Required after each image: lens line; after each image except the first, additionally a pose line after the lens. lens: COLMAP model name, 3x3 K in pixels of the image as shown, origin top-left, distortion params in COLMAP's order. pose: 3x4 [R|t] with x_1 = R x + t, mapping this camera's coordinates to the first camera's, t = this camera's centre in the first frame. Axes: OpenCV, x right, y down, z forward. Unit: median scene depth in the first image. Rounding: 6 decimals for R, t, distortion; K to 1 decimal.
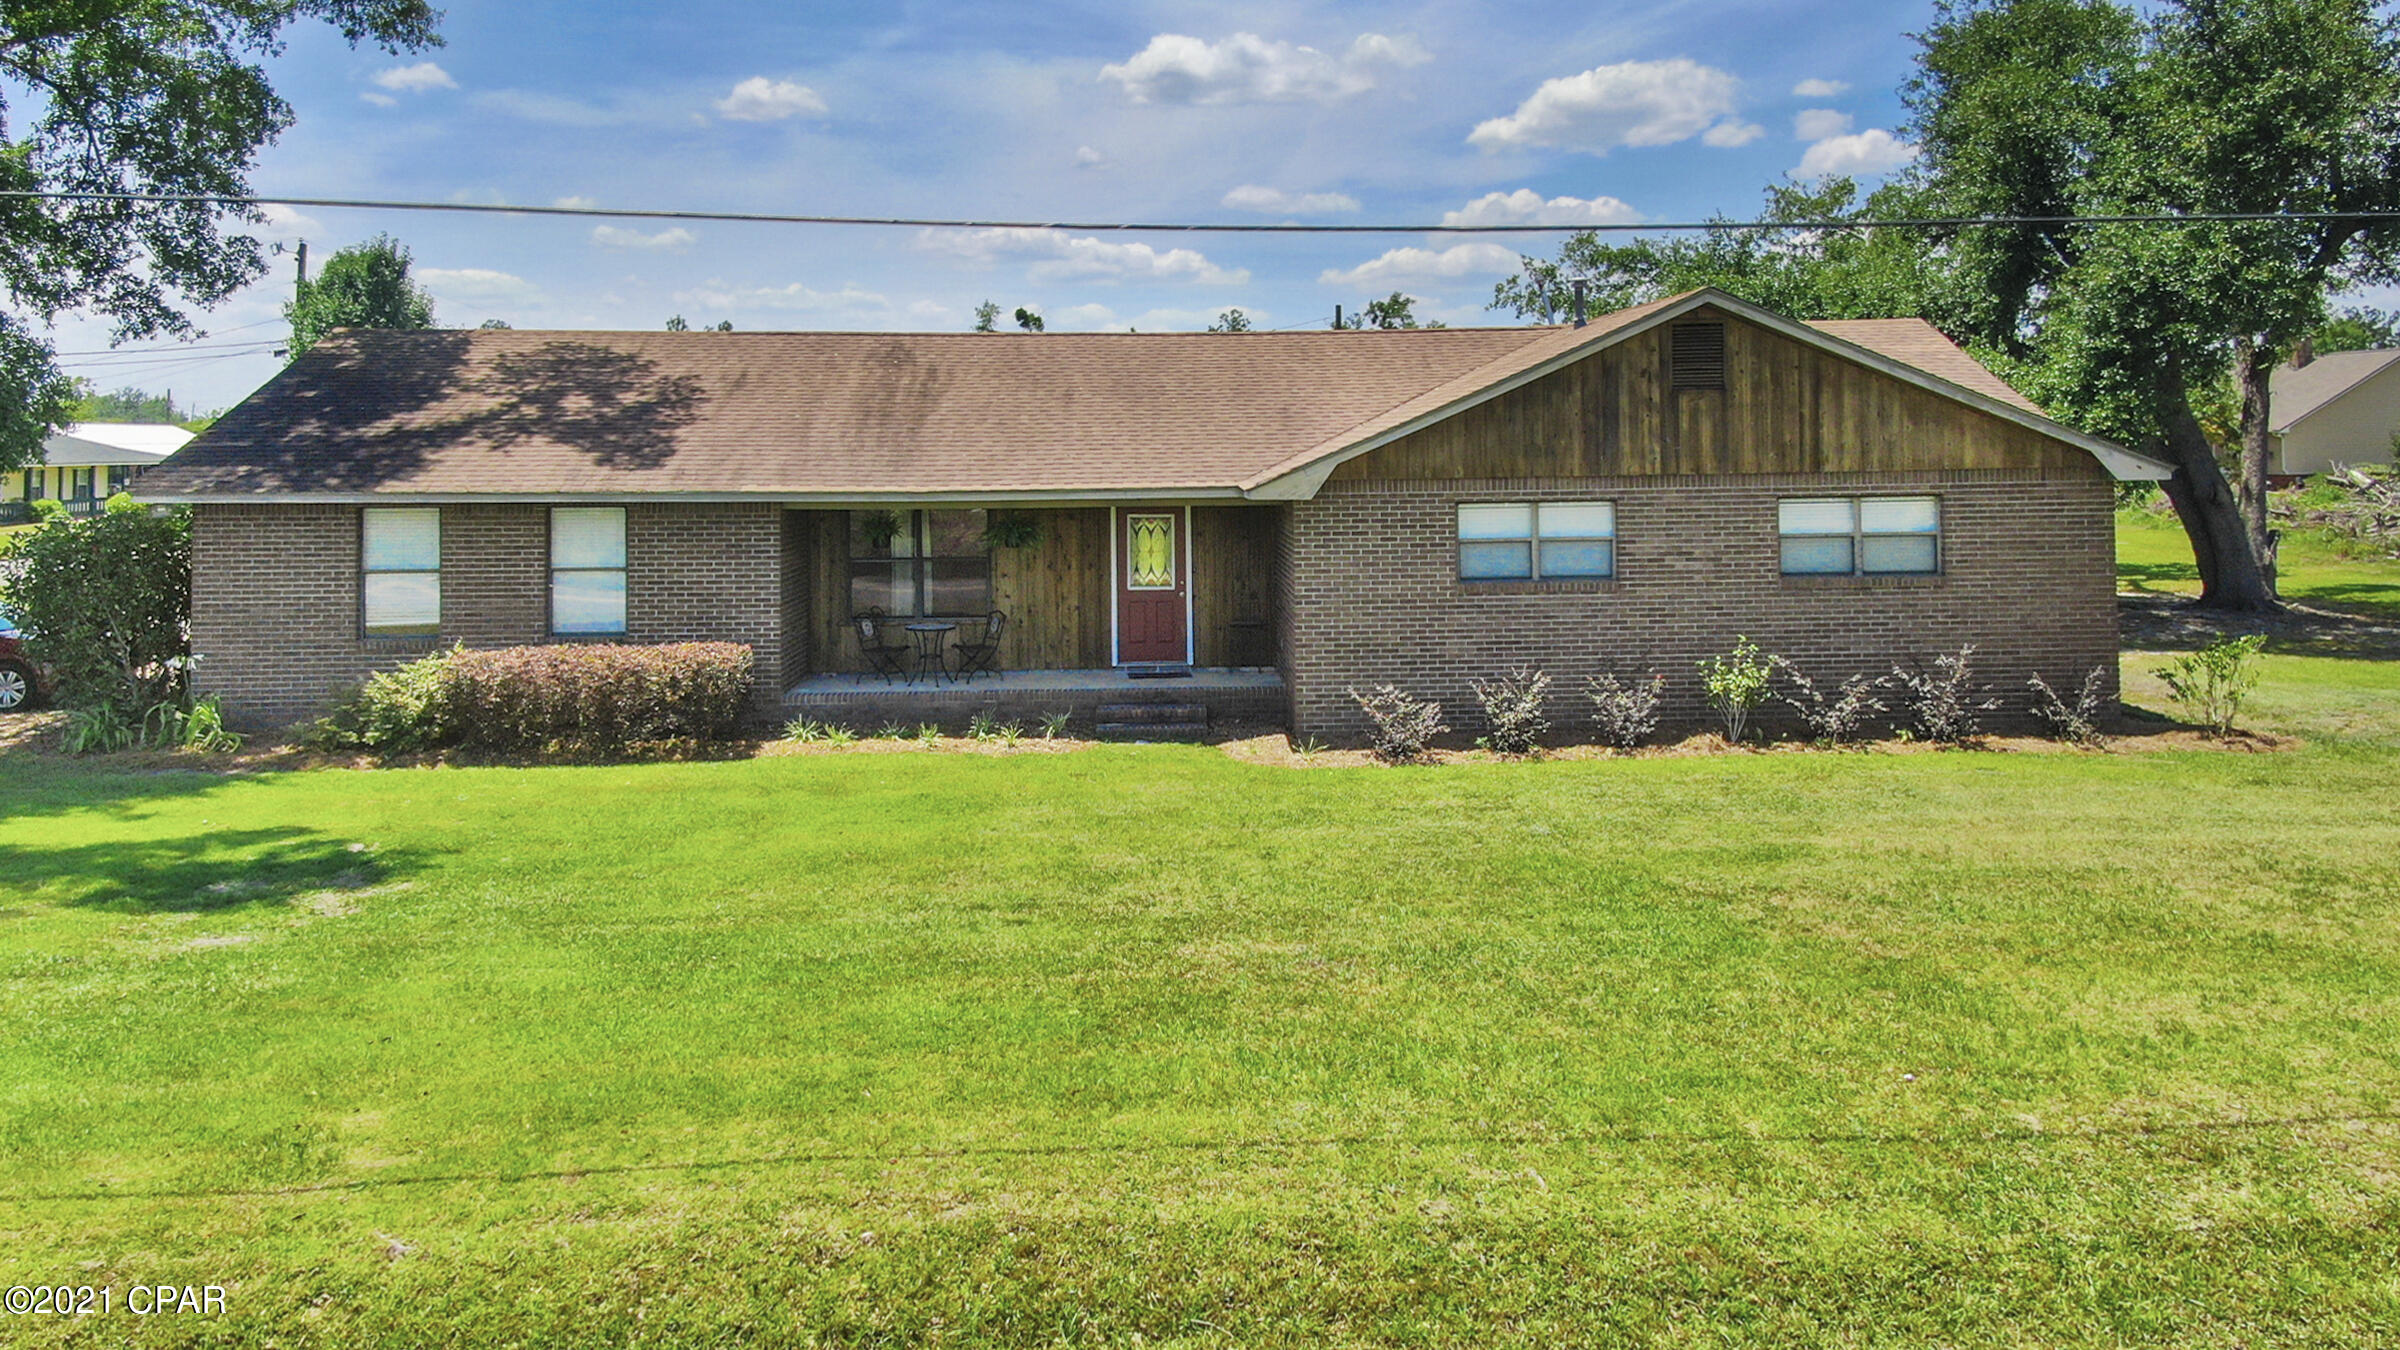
lens RADIAL K [[1737.9, 0, 1147.7], [0, 1737.9, 700.6], [0, 0, 1]] dist [-0.000929, 0.000378]
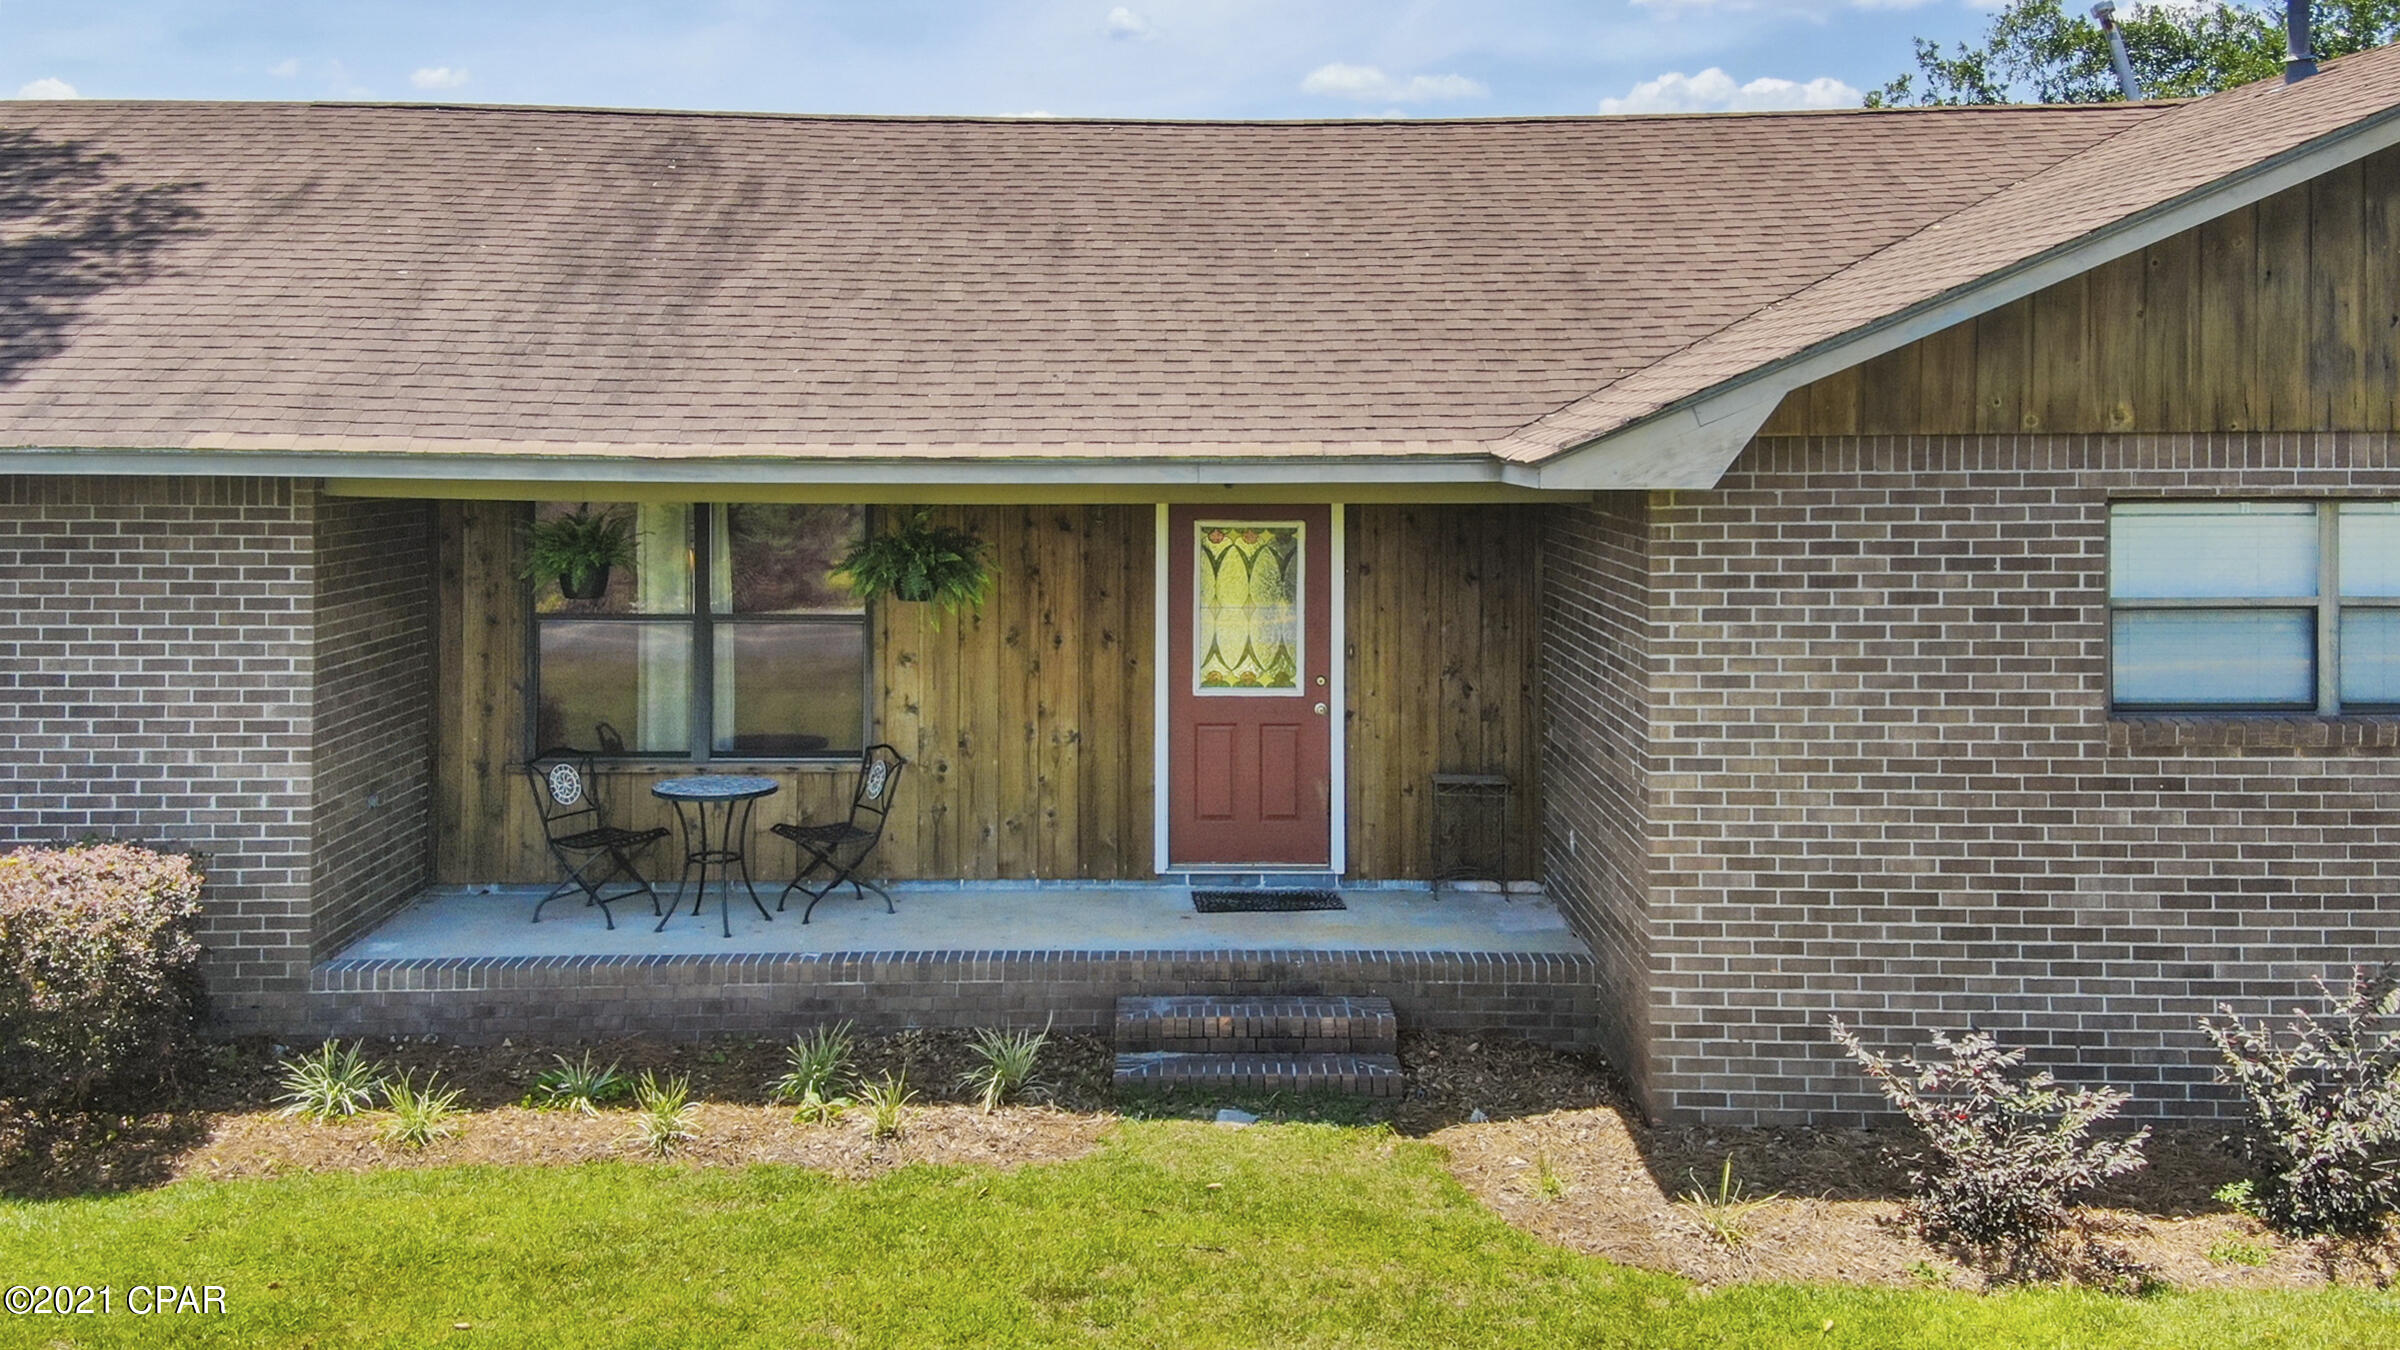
lens RADIAL K [[2704.2, 0, 1200.0], [0, 2704.2, 675.0], [0, 0, 1]] dist [0.305618, -0.955241]
pose [[0.999935, 0.011432, -0.000216, -0.011182], [-0.011430, 0.998884, -0.045817, -0.043532], [-0.000308, 0.045817, 0.998950, 0.379134]]
